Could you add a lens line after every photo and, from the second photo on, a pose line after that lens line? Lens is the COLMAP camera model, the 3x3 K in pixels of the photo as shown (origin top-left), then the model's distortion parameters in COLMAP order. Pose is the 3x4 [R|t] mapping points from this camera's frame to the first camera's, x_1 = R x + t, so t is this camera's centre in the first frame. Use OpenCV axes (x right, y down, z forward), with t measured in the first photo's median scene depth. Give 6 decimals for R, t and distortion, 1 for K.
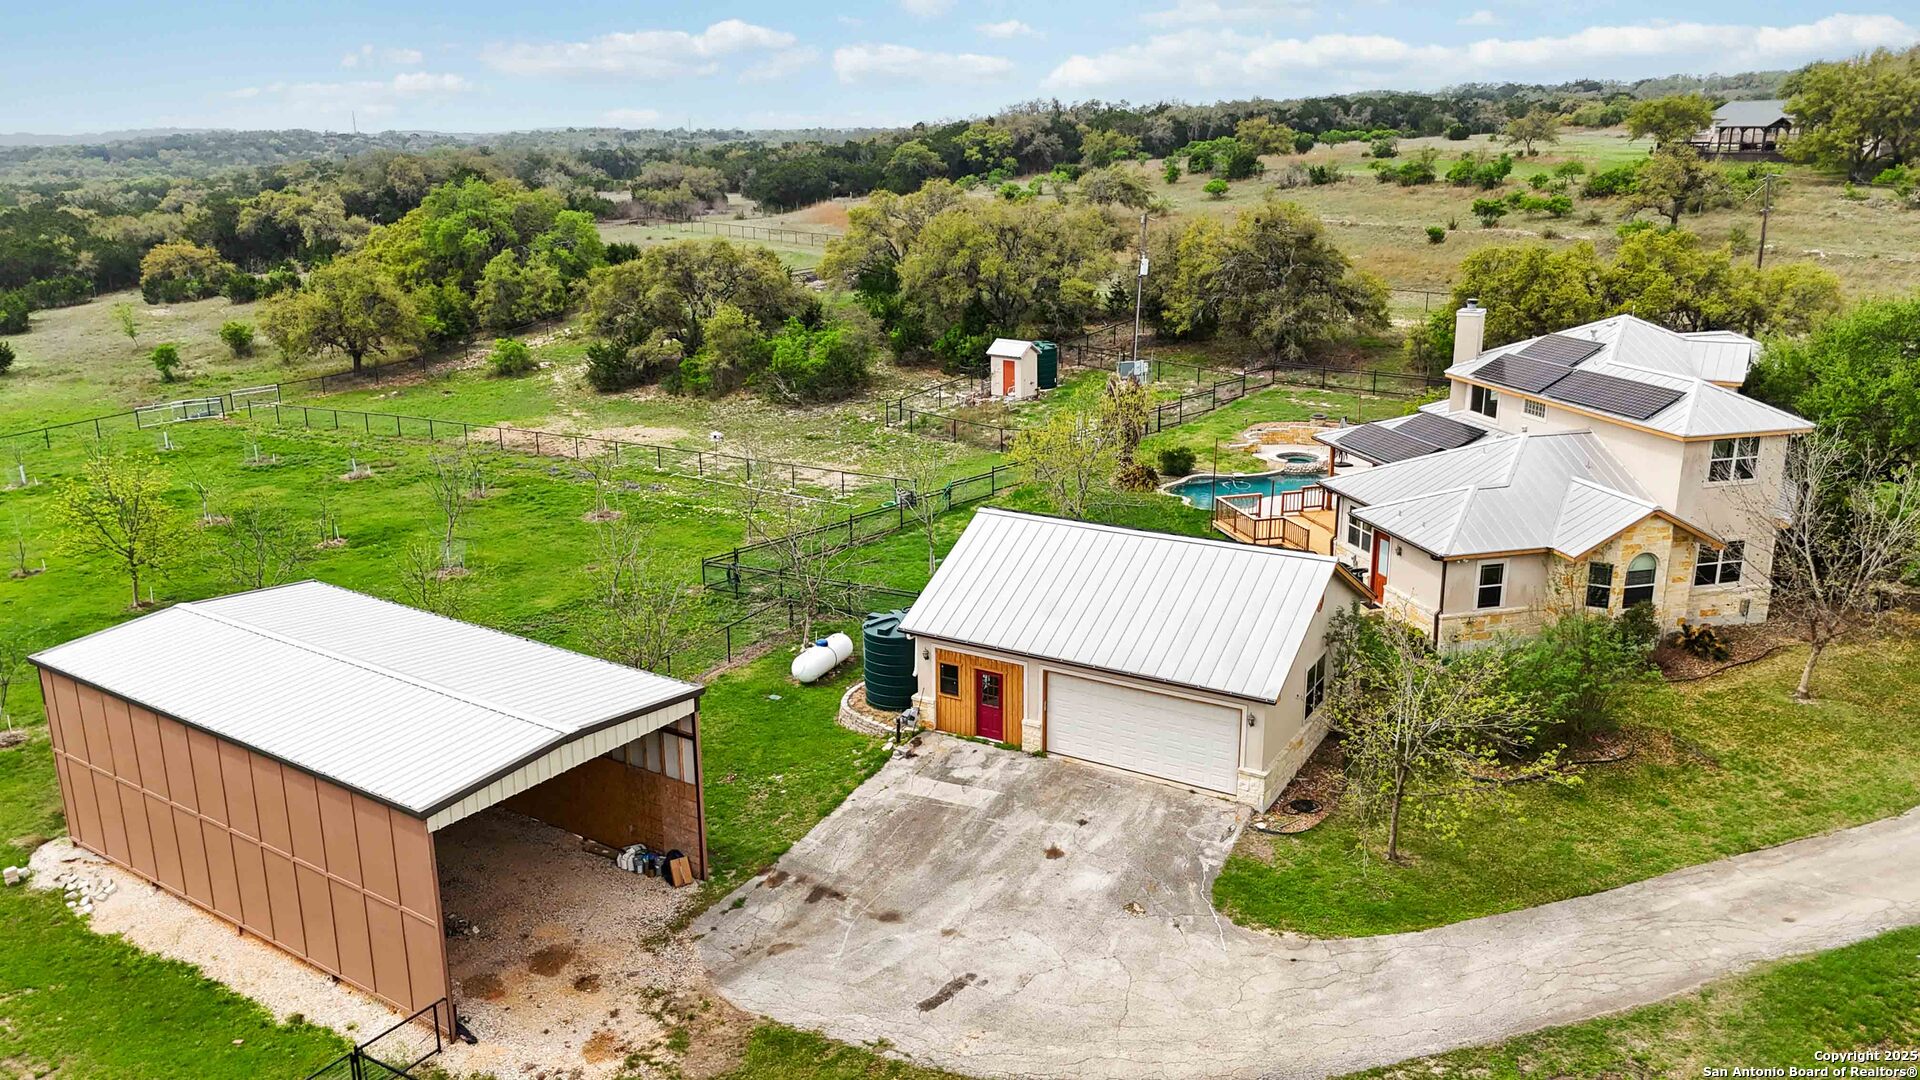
lens RADIAL K [[1431.4, 0, 961.2], [0, 1431.4, 540.4], [0, 0, 1]] dist [0.068010, -0.060599]
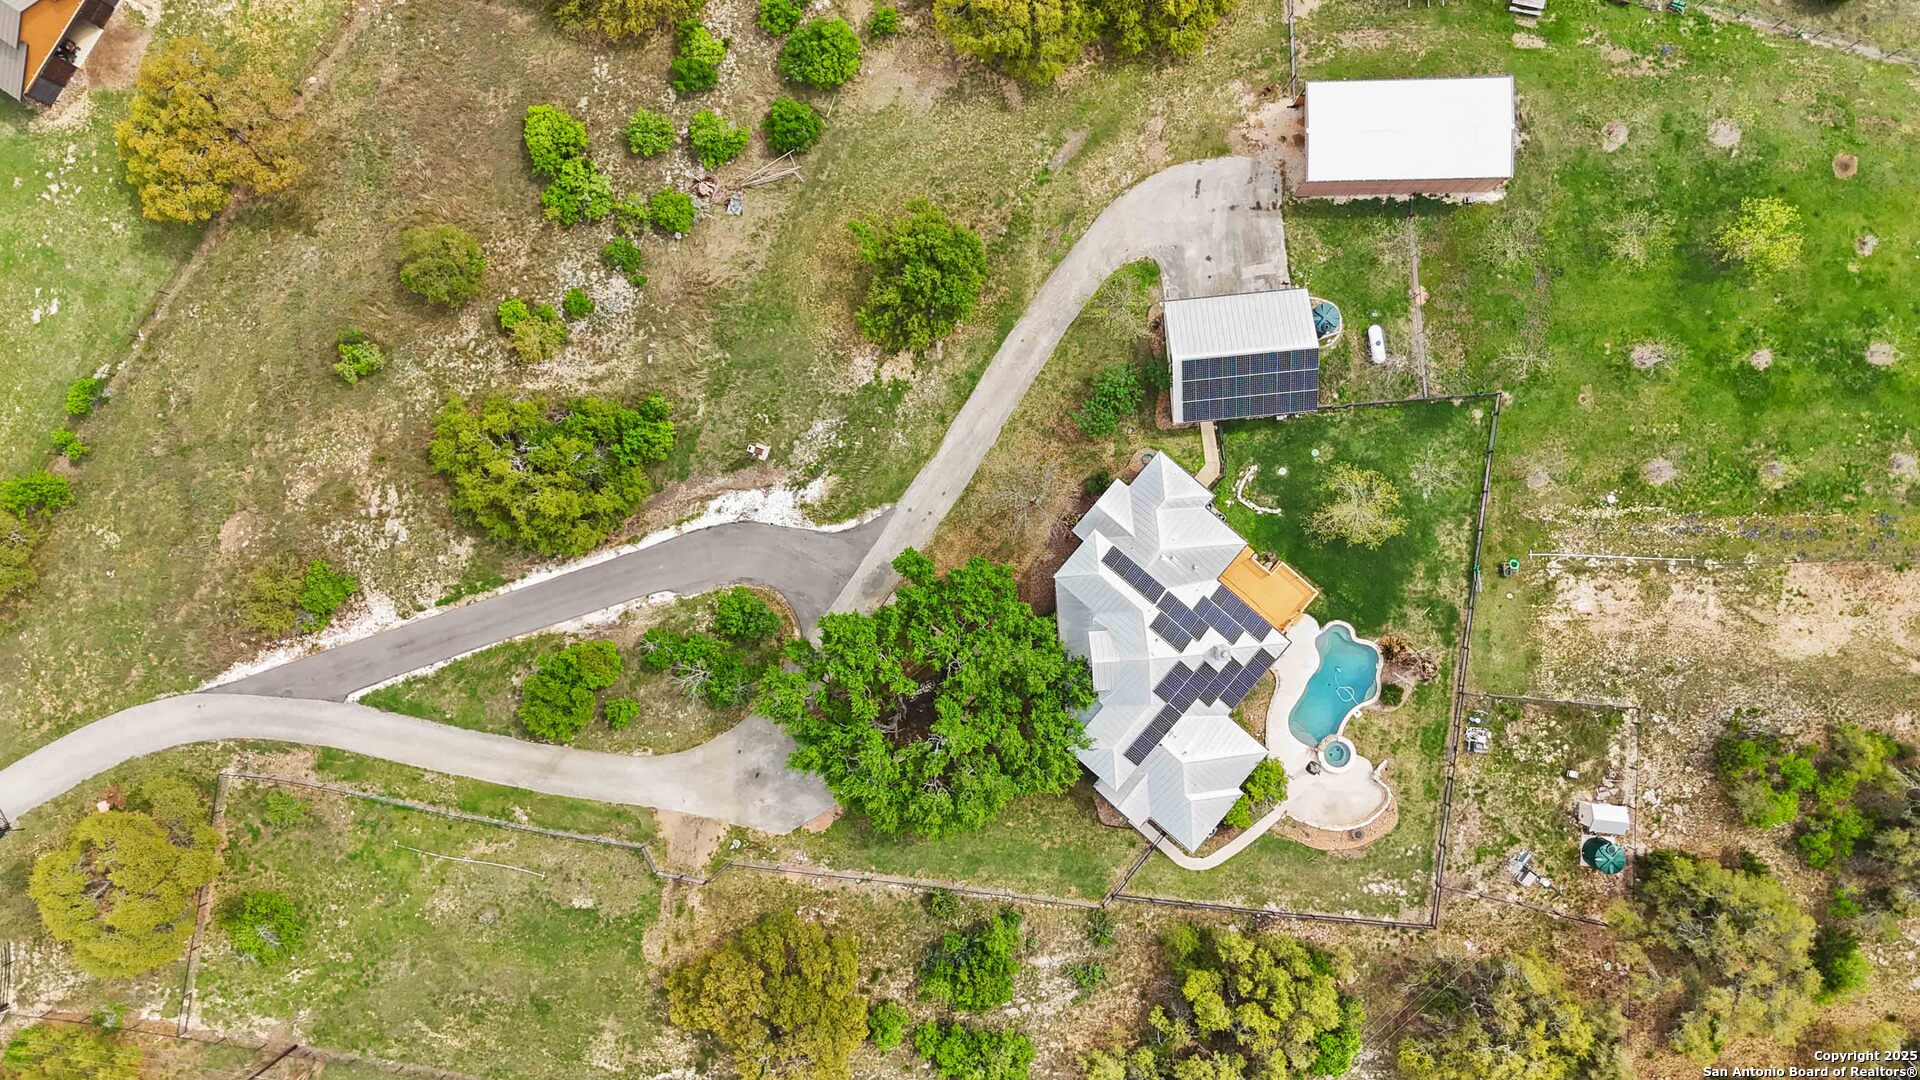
lens RADIAL K [[1431.4, 0, 955.5], [0, 1431.4, 544.3], [0, 0, 1]] dist [0.068010, -0.060599]
pose [[-0.821061, 0.569760, 0.035101, 0.827673], [-0.114946, -0.225250, 0.967497, -3.160943], [0.559147, 0.790339, 0.250436, 0.385632]]
